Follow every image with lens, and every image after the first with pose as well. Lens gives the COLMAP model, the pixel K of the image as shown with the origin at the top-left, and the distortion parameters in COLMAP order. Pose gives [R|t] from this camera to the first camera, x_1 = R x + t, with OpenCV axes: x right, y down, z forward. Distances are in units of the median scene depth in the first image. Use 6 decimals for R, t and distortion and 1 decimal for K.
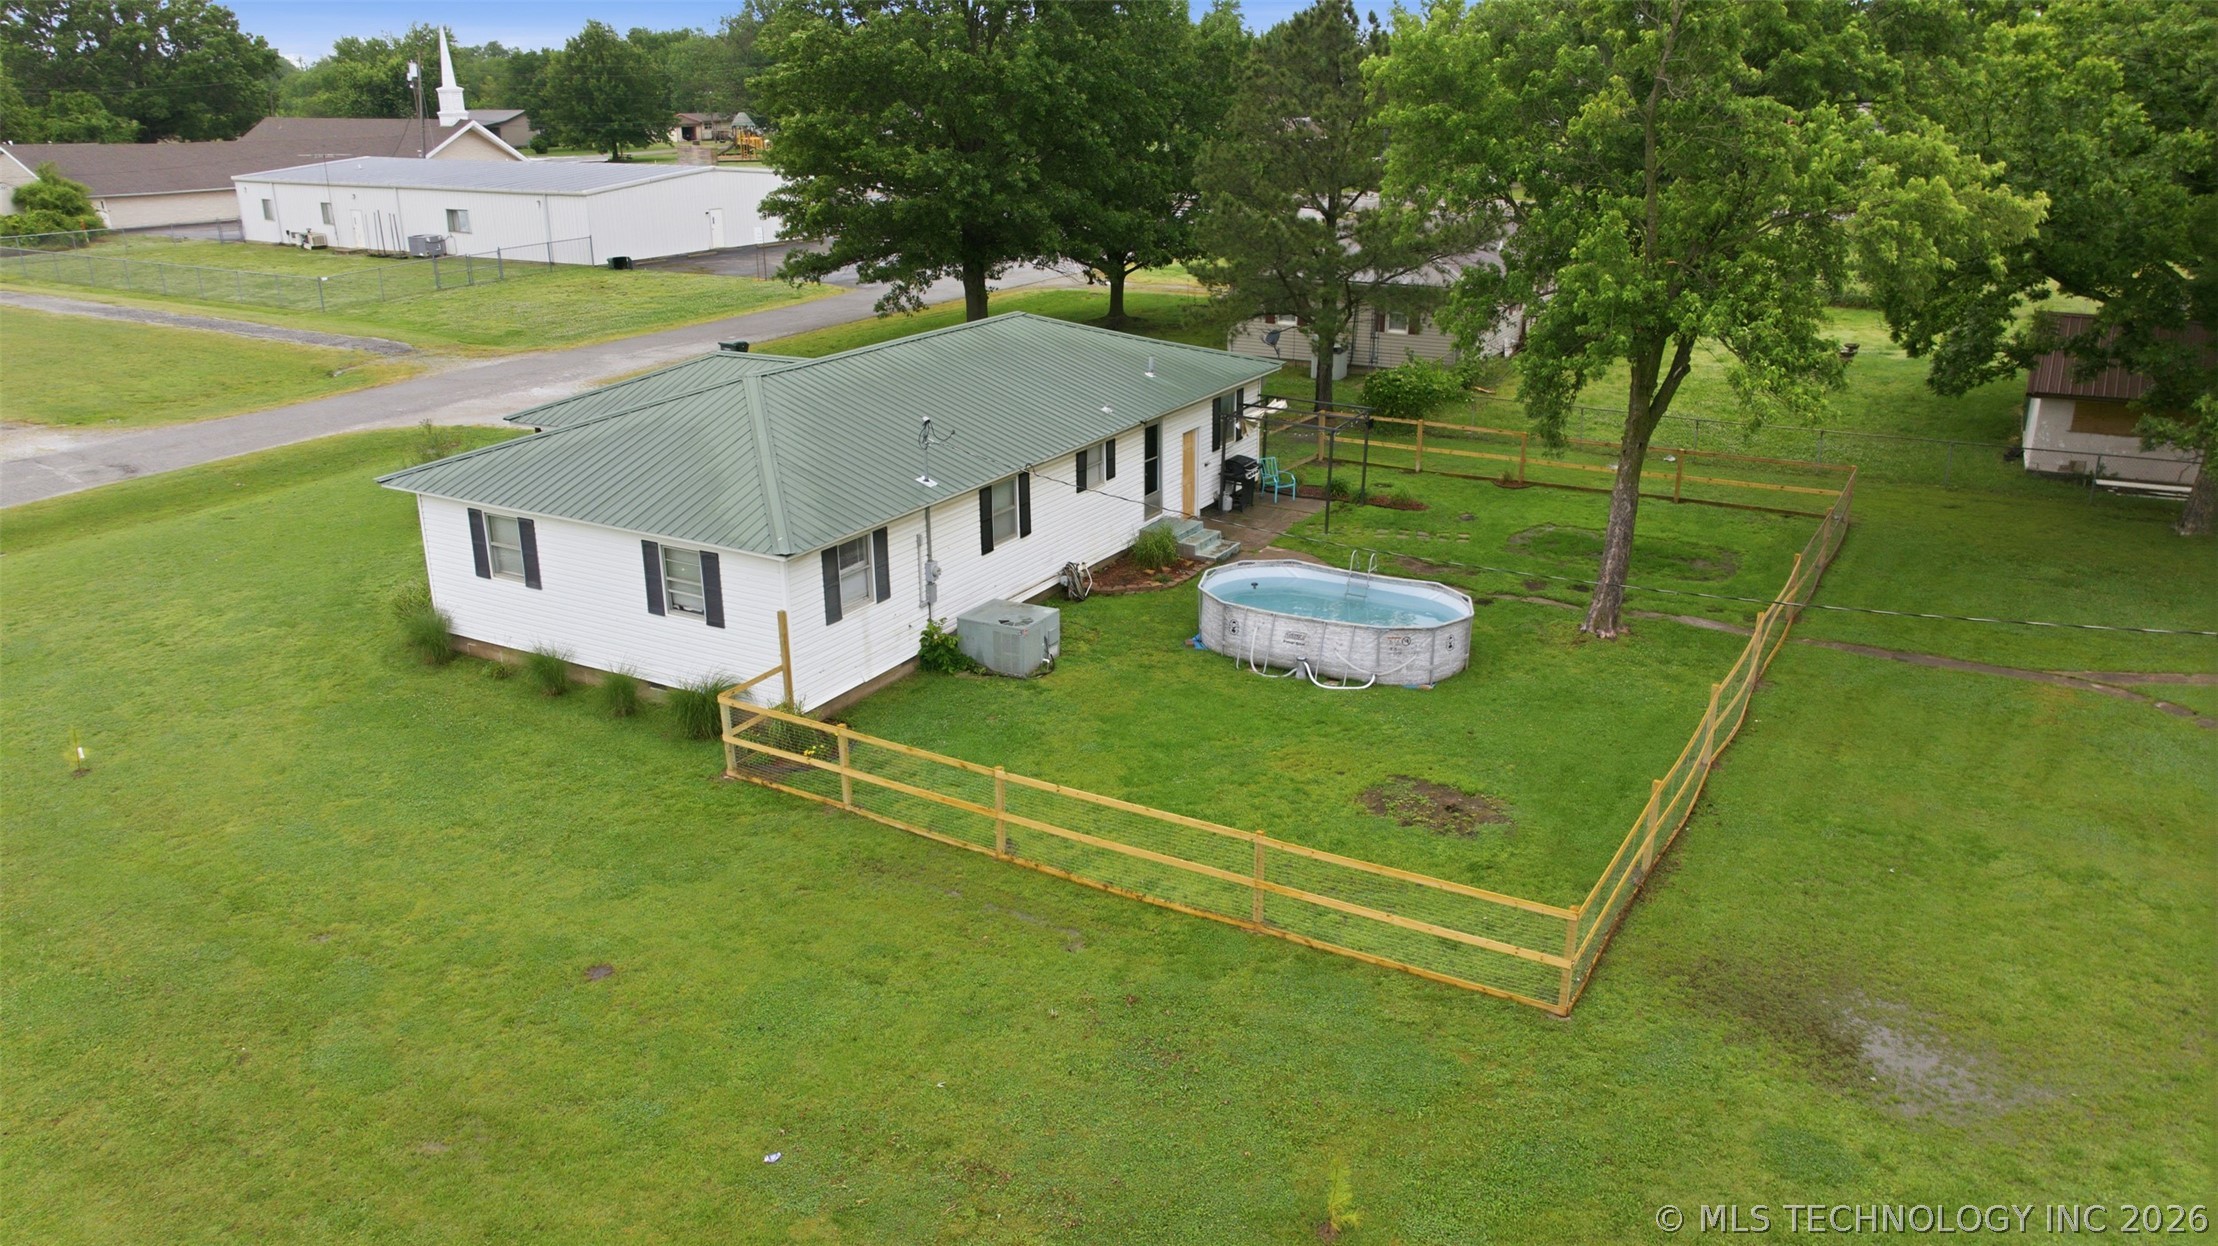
lens RADIAL K [[1577.5, 0, 1083.5], [0, 1577.5, 626.7], [0, 0, 1]] dist [-0.021279, 0.003080]
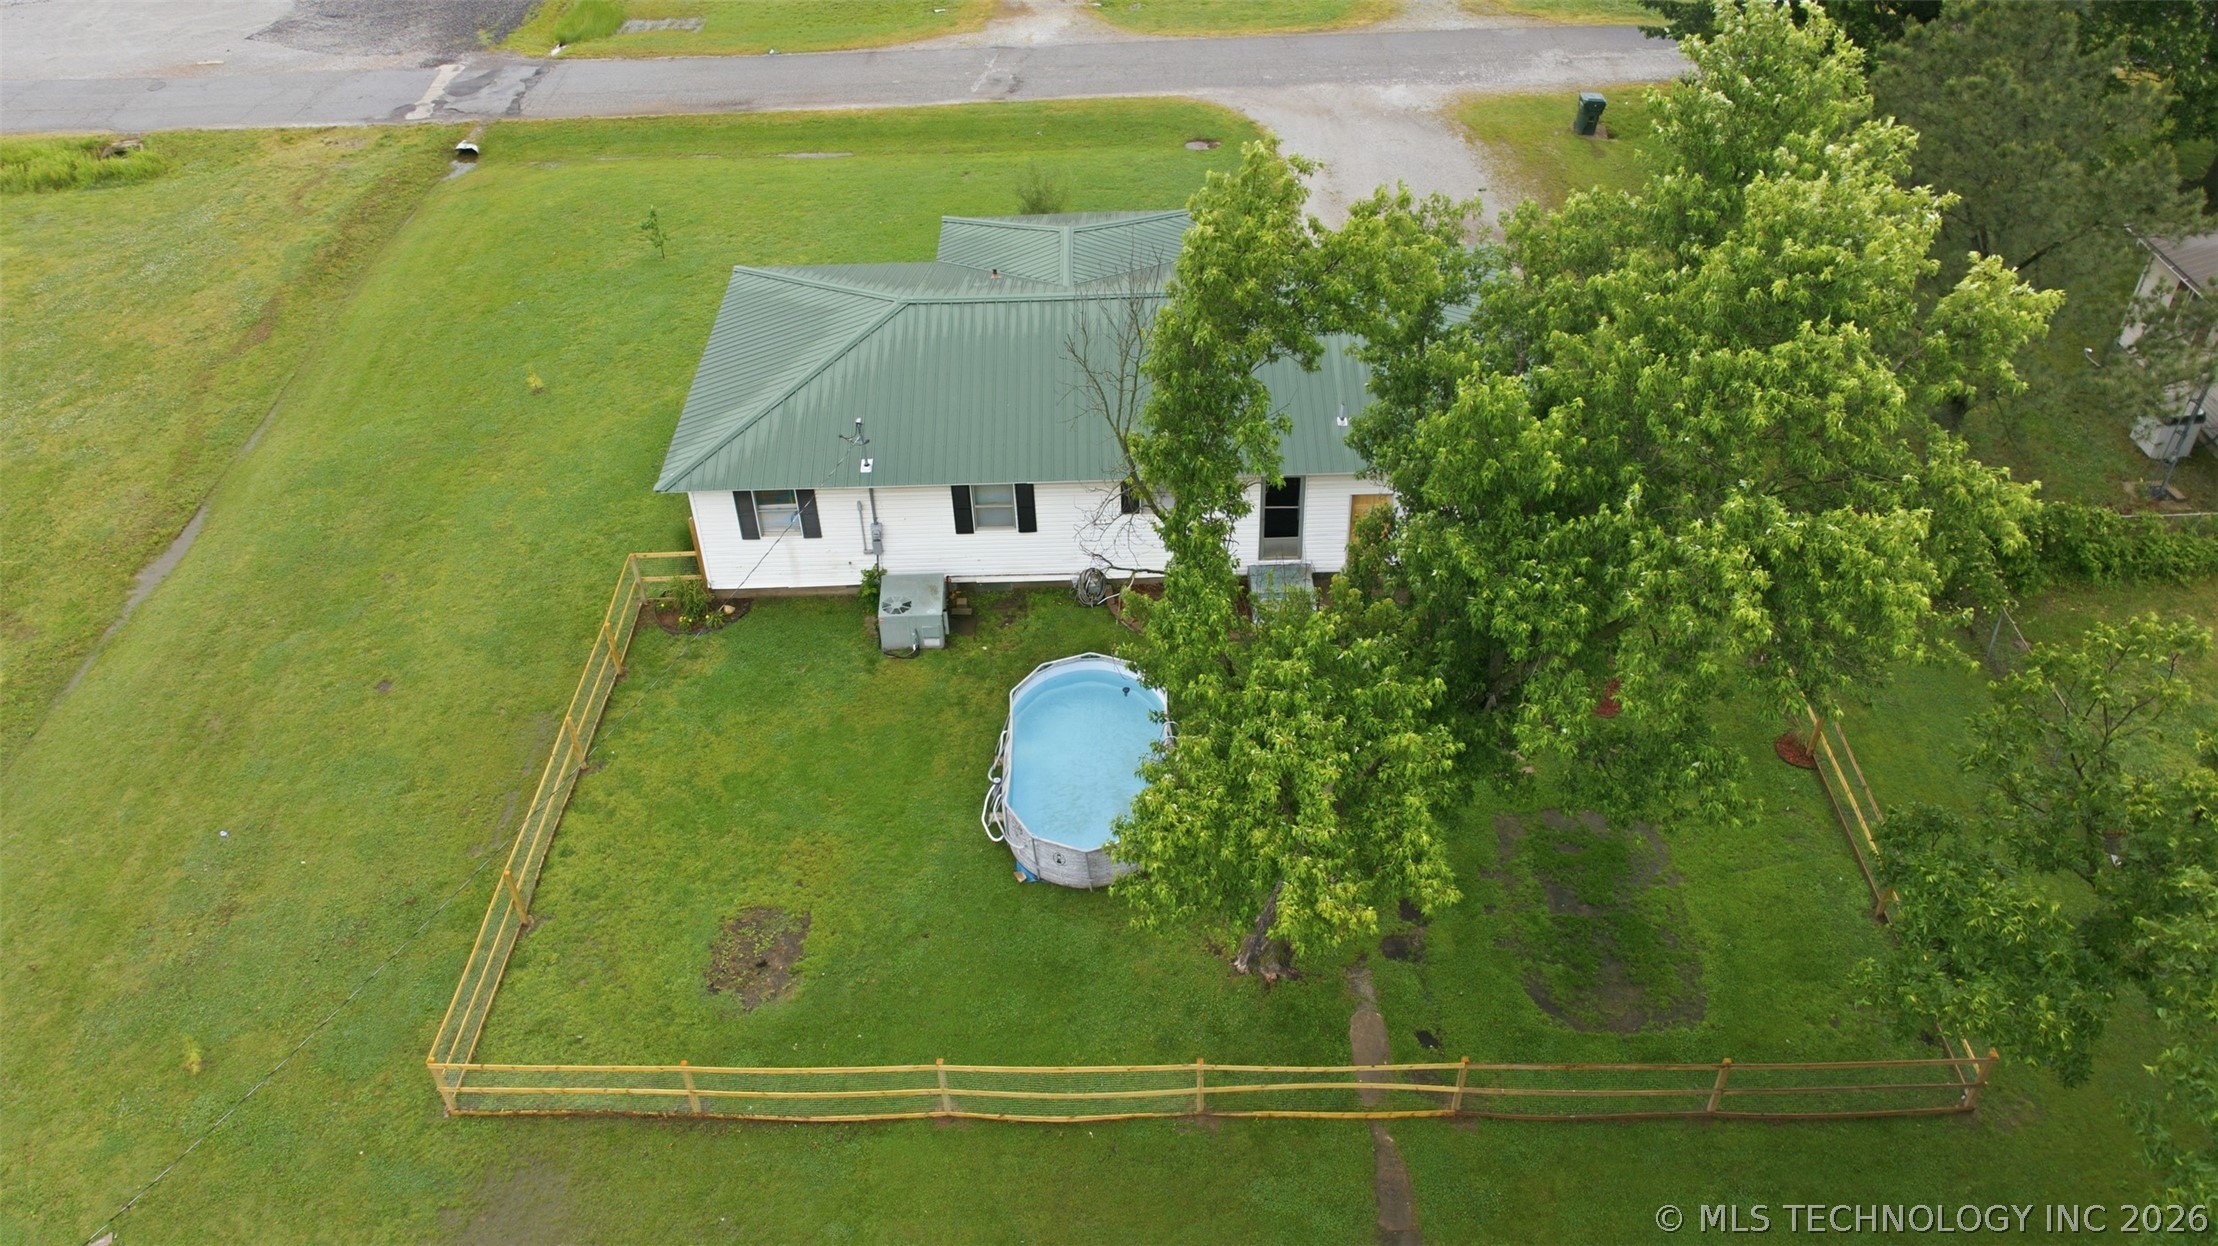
lens RADIAL K [[1643.0, 0, 1109.0], [0, 1643.0, 623.0], [0, 0, 1]] dist [-0.045601, -0.000662]
pose [[0.511012, 0.546936, -0.663120, 0.857531], [-0.262514, 0.833896, 0.485493, -0.629651], [0.818507, -0.074014, 0.569709, 0.442612]]
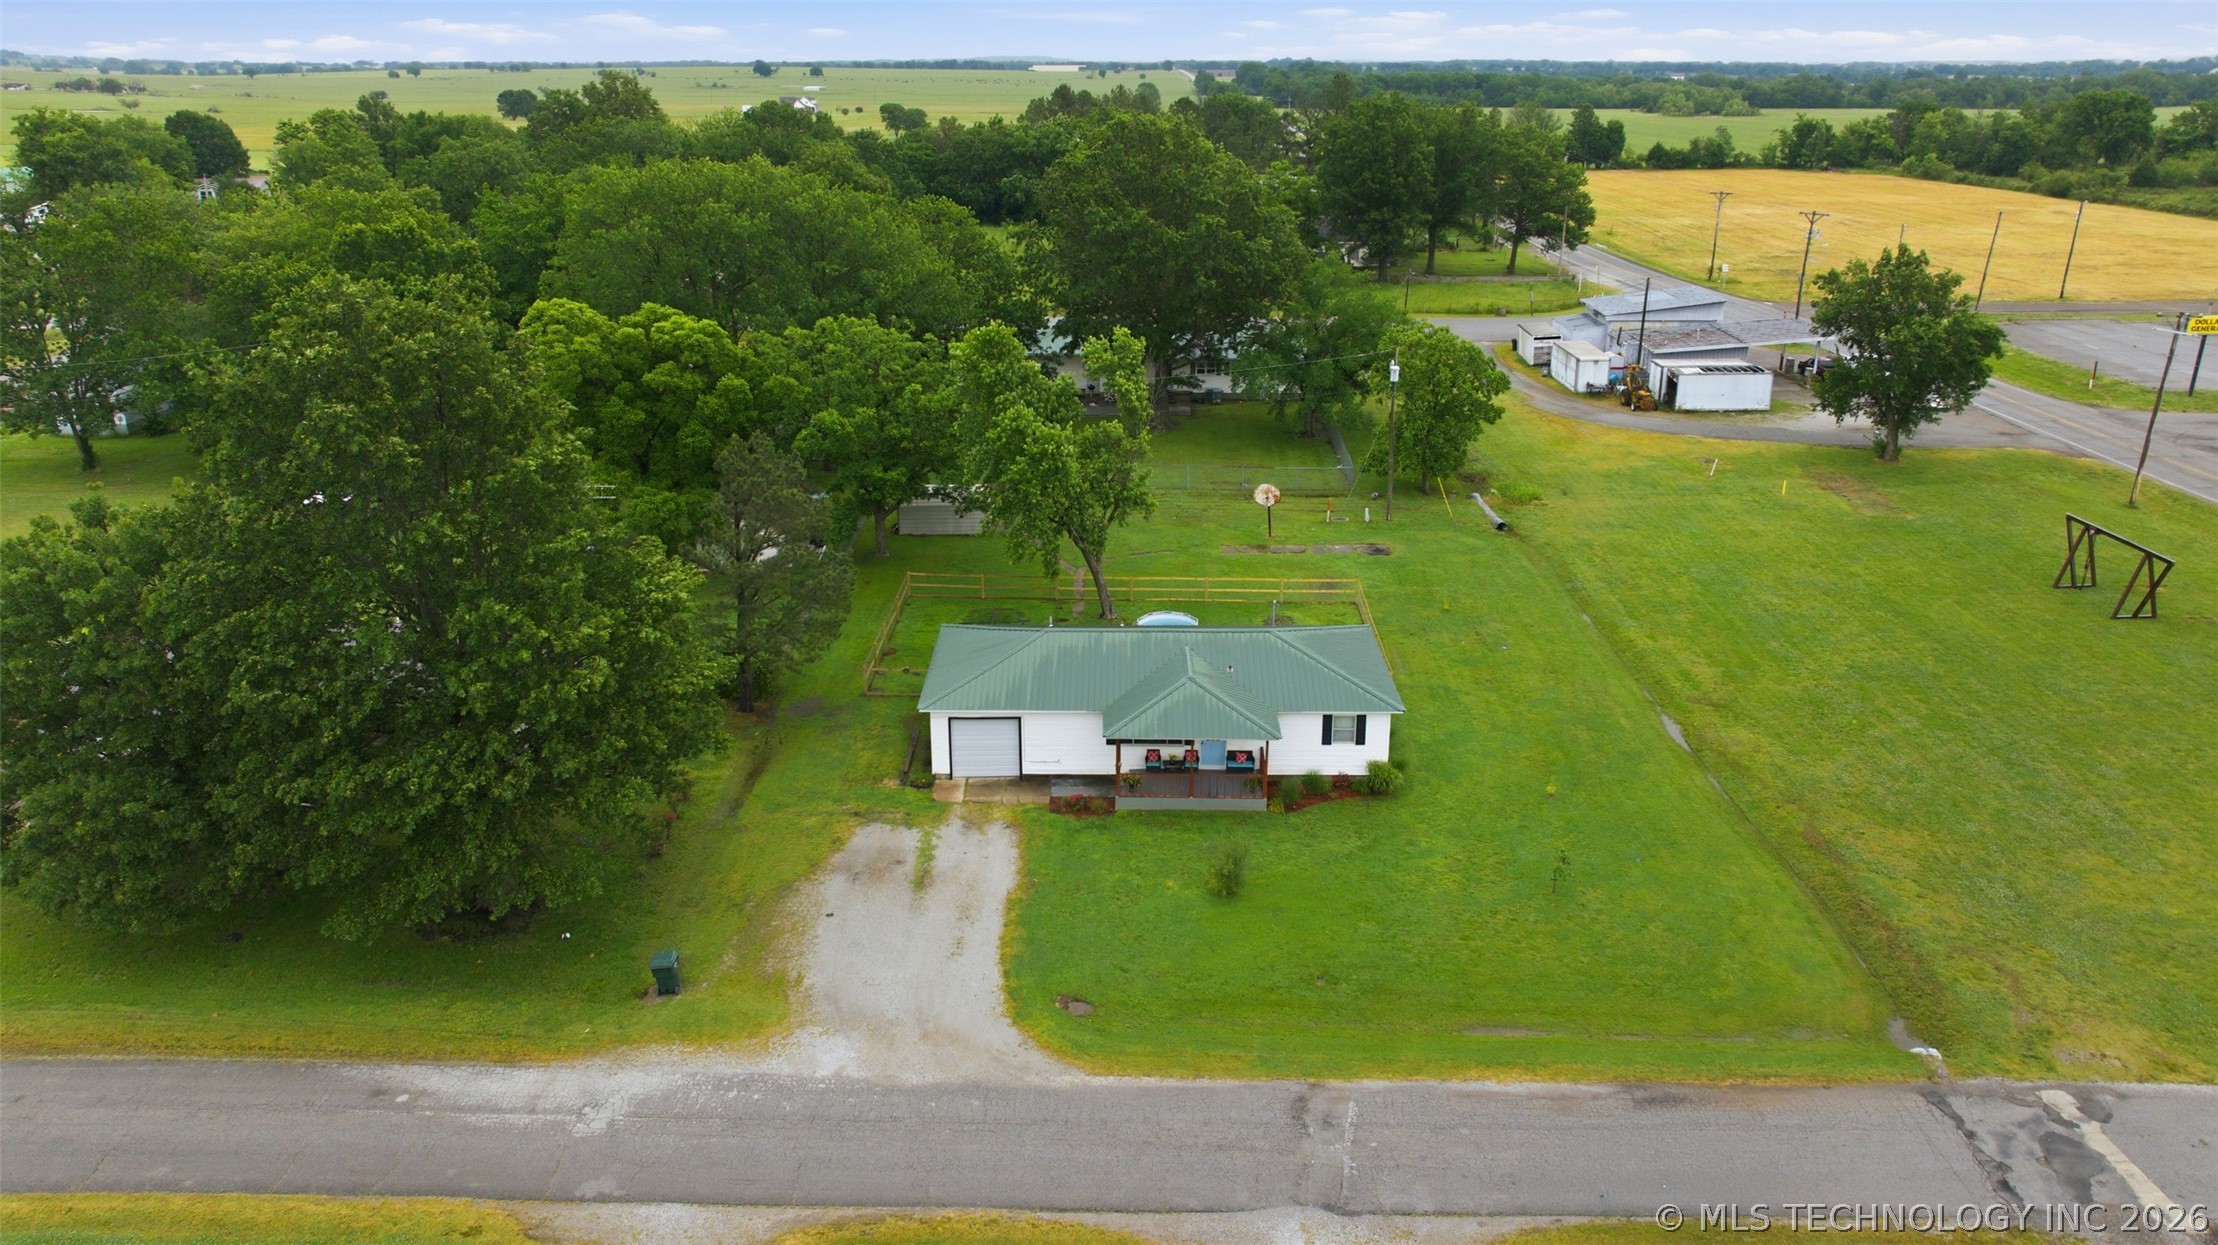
lens RADIAL K [[1532.6, 0, 1077.4], [0, 1532.6, 620.4], [0, 0, 1]] dist [-0.008739, -0.002357]
pose [[-0.479230, -0.292590, 0.827484, -1.970792], [0.296536, 0.833382, 0.466413, -1.338301], [-0.826078, 0.468898, -0.312618, 2.012917]]
